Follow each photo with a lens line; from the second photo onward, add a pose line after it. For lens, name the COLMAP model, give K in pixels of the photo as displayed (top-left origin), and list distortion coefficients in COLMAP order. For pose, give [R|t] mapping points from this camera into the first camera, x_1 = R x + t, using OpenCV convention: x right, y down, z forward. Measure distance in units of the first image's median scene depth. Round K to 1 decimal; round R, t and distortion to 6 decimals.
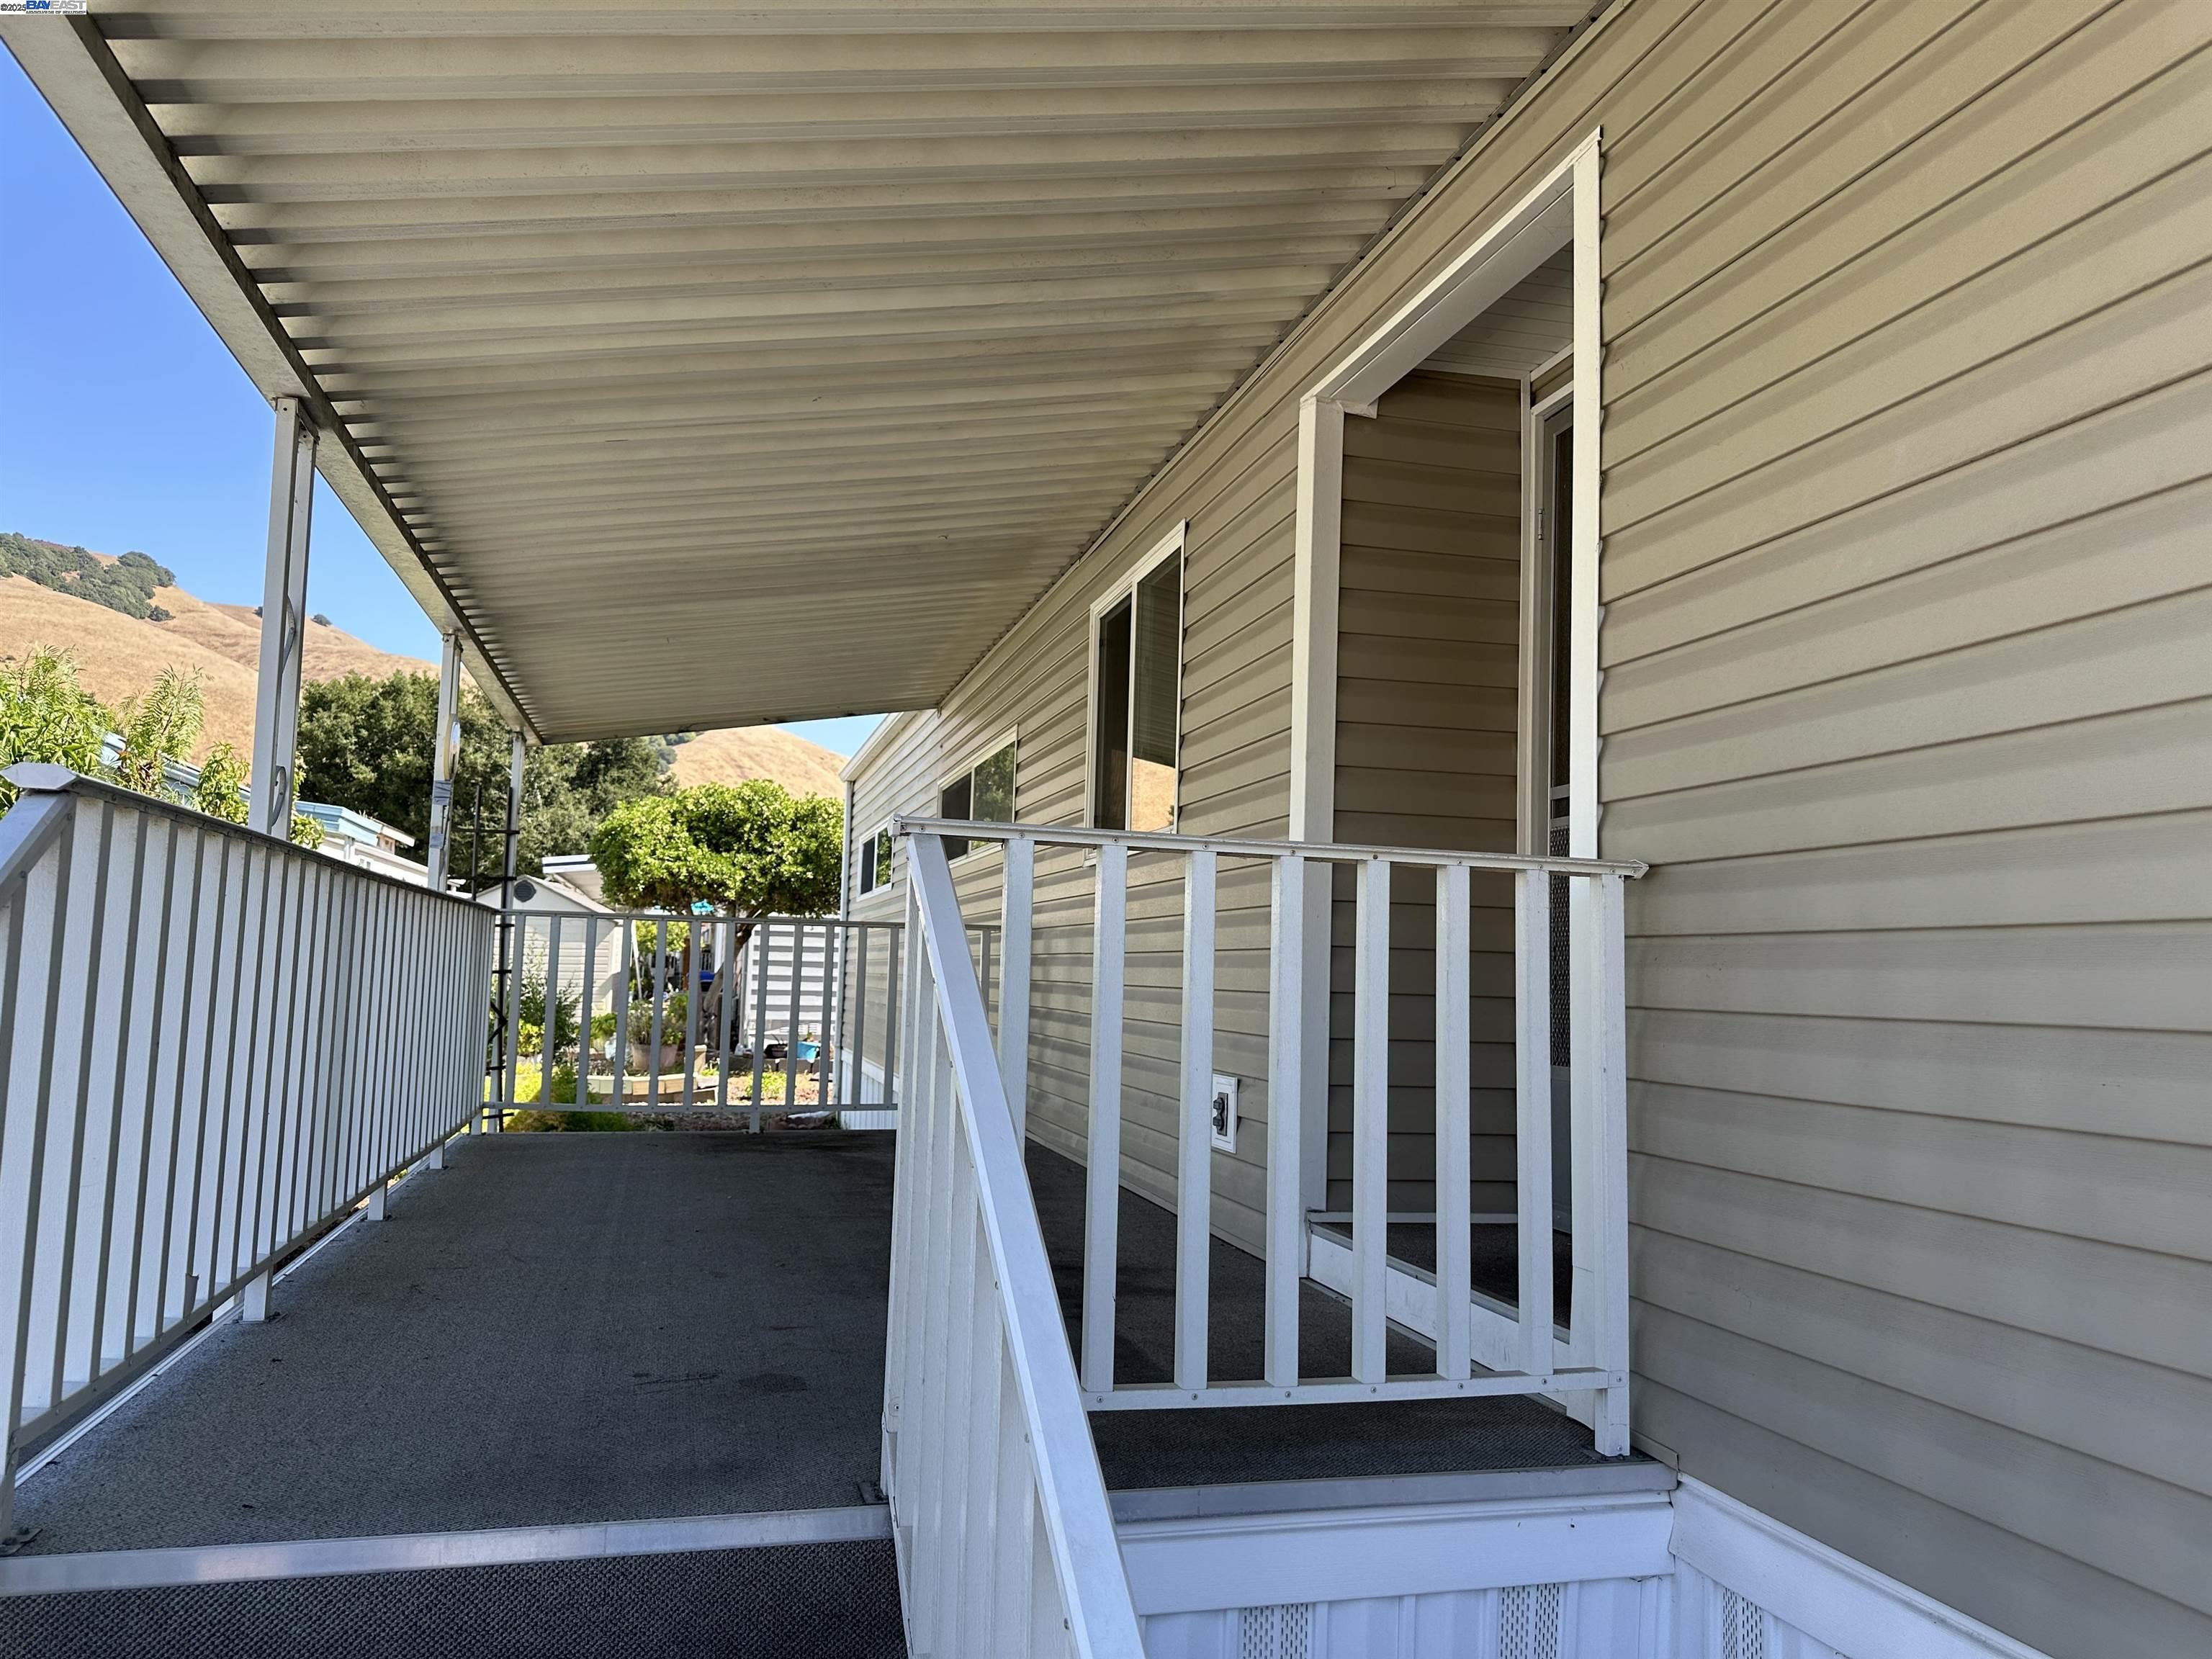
lens RADIAL K [[1554.9, 0, 1106.0], [0, 1554.9, 829.5], [0, 0, 1]] dist [0.053478, -0.073338]
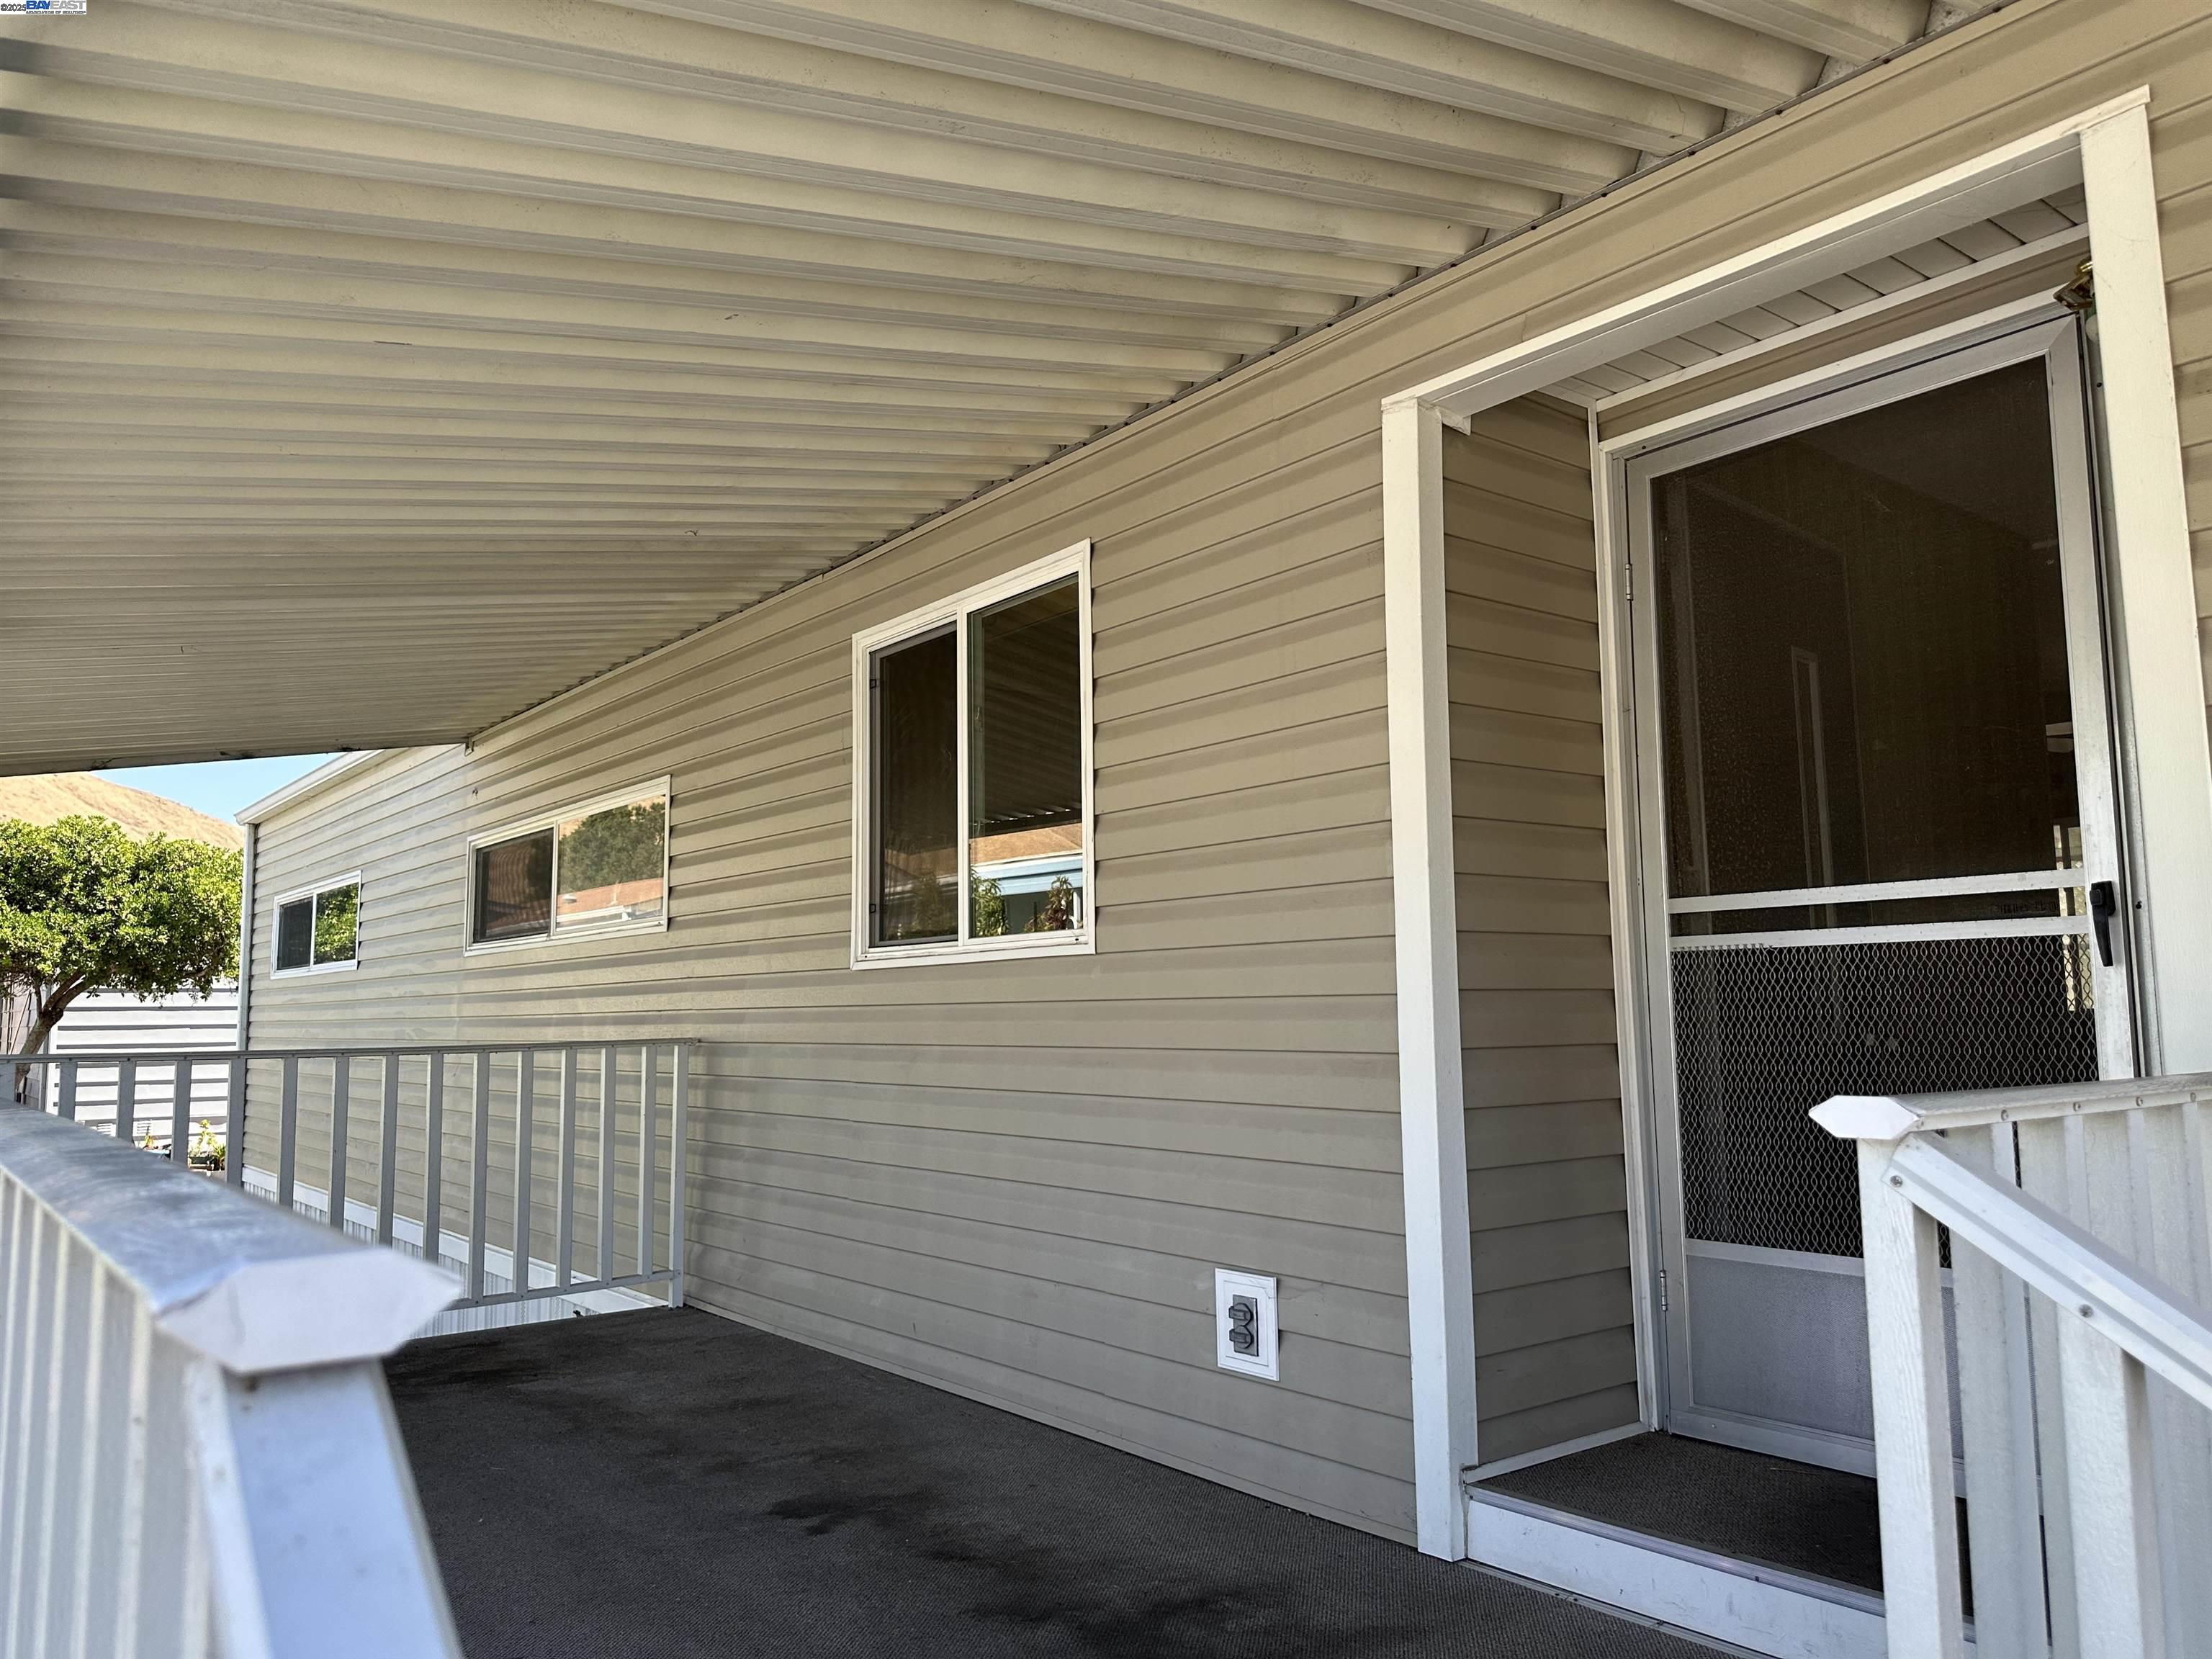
lens RADIAL K [[1578.7, 0, 1106.0], [0, 1578.7, 829.5], [0, 0, 1]] dist [0.010267, -0.001090]
pose [[0.918282, 0.007916, 0.395848, -0.230859], [-0.000127, 0.999806, -0.019699, -0.034224], [-0.395927, 0.018039, 0.918105, 0.248725]]
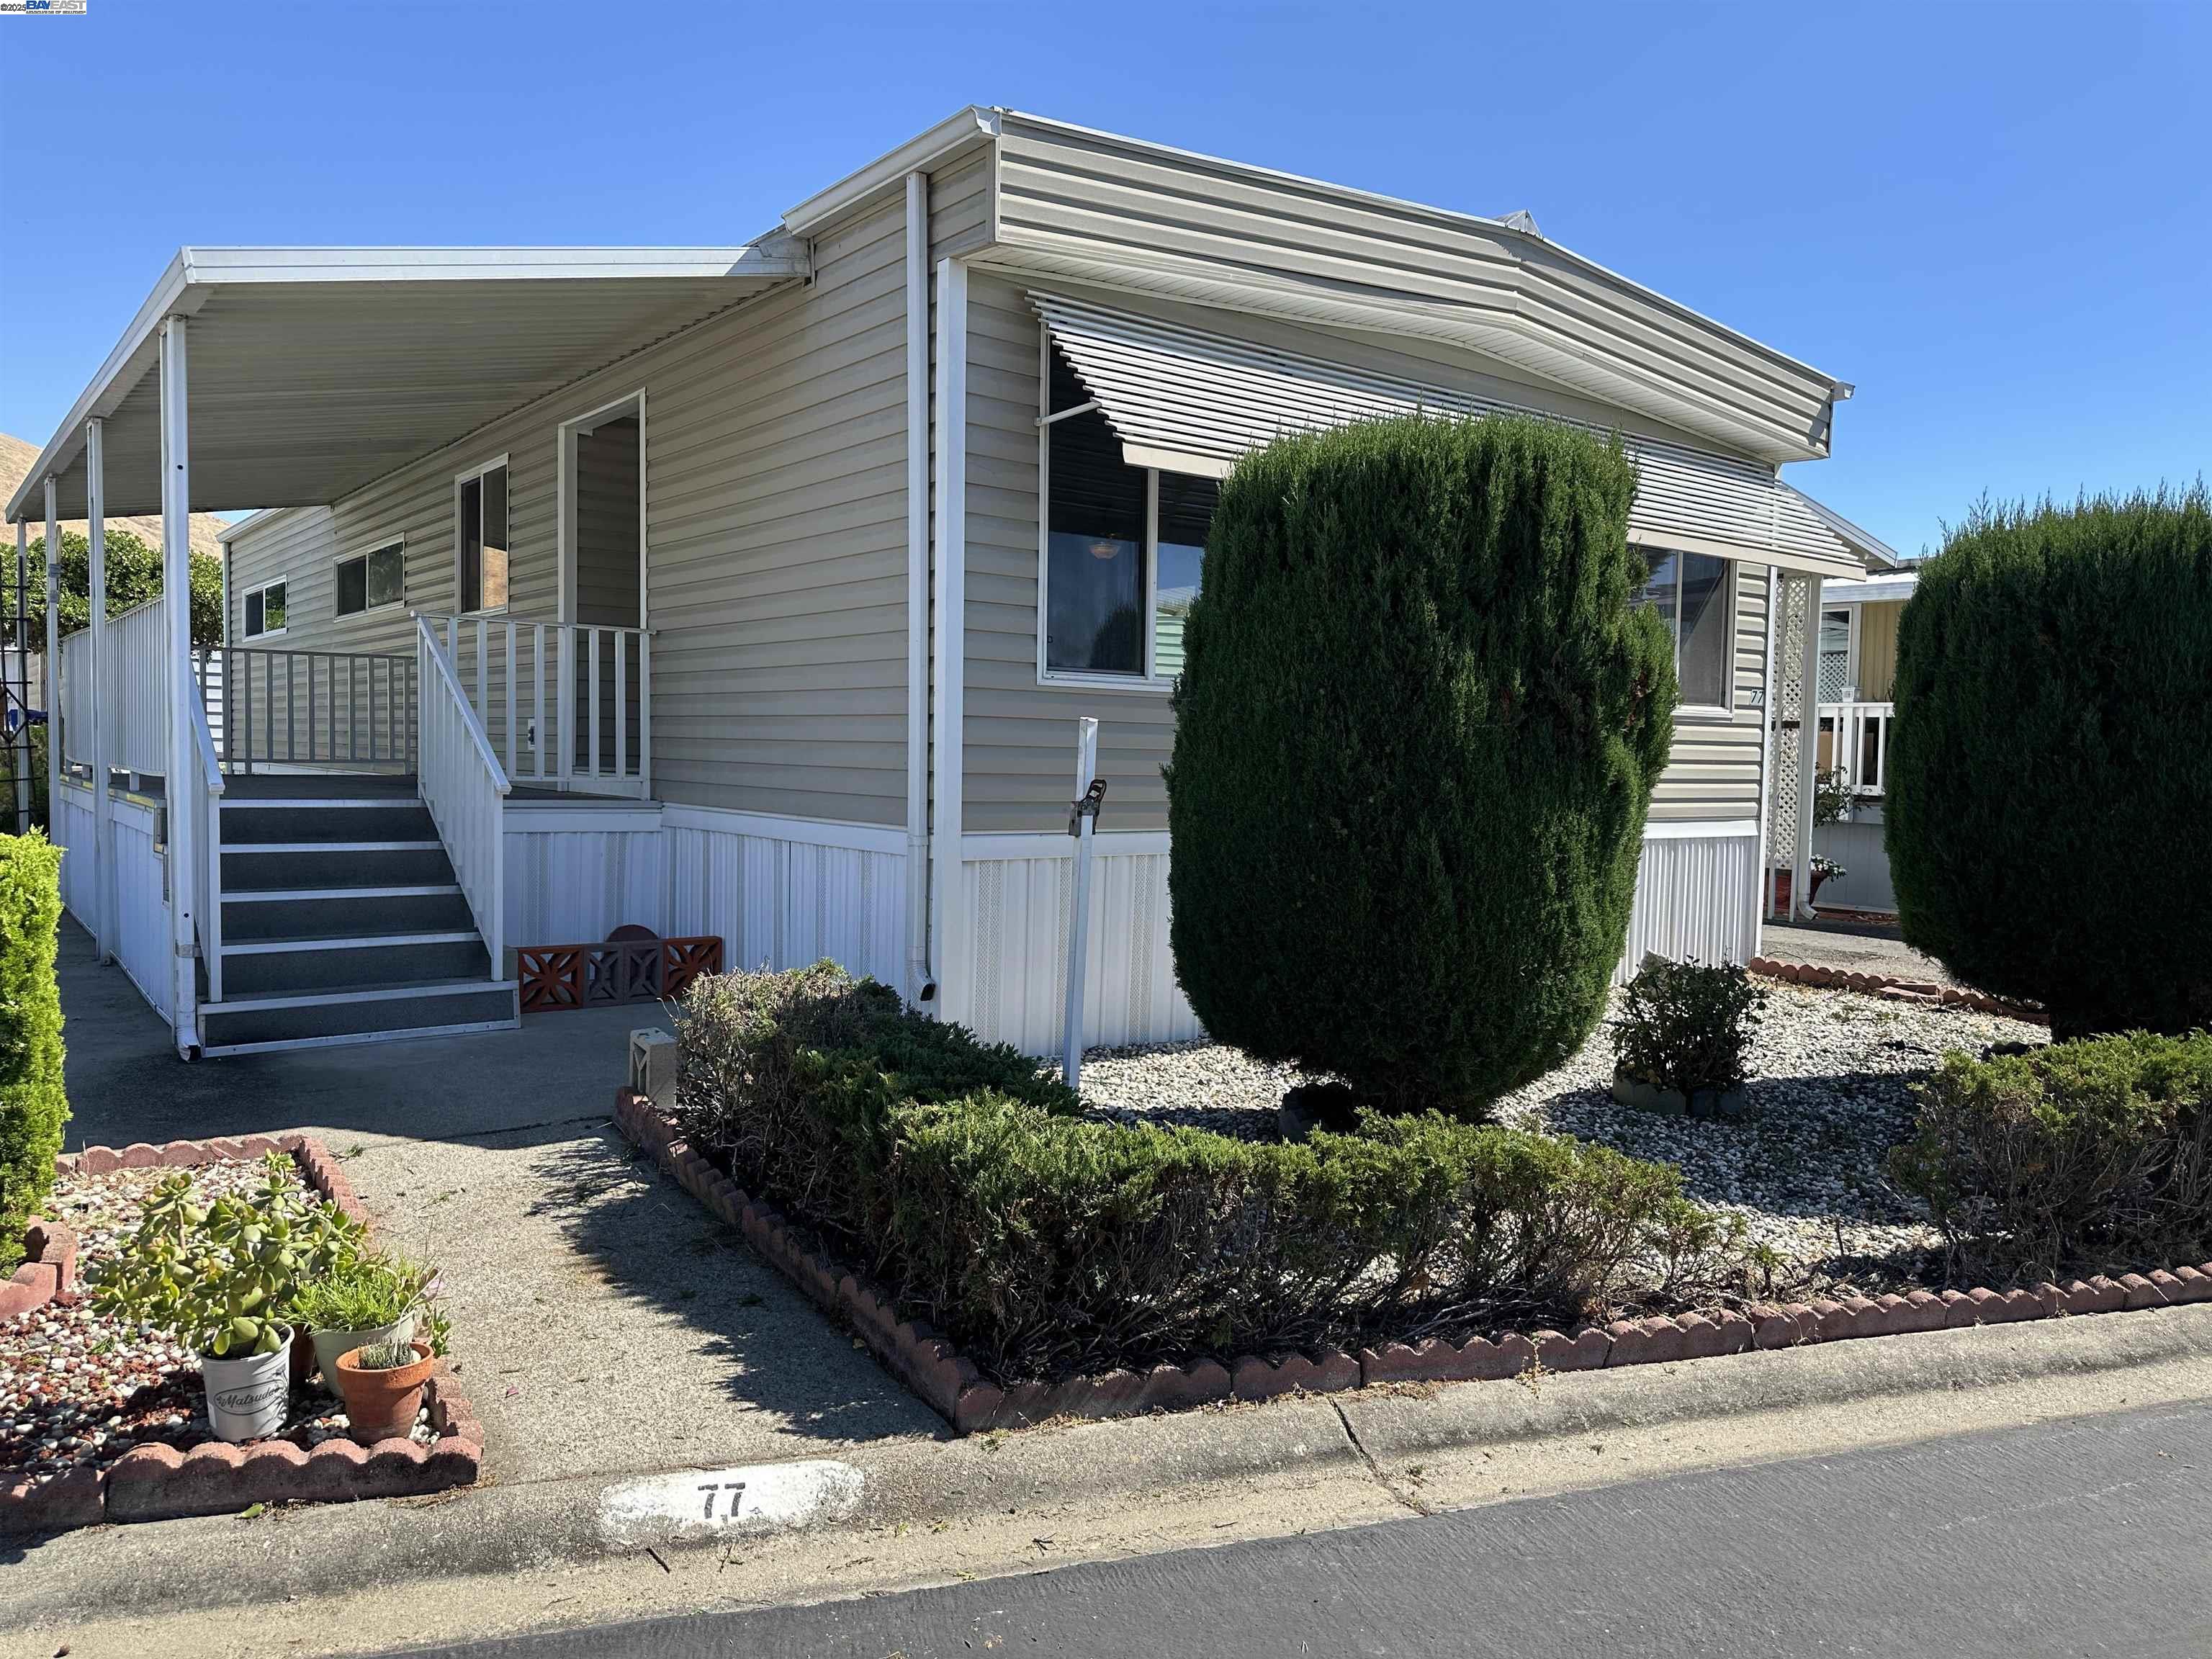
lens RADIAL K [[1578.7, 0, 1106.0], [0, 1578.7, 829.5], [0, 0, 1]] dist [0.010267, -0.001090]
pose [[0.922818, -0.024911, 0.384431, -0.032997], [-0.034039, 0.988731, 0.145779, -0.036177], [-0.383730, -0.147613, 0.911571, -1.157641]]
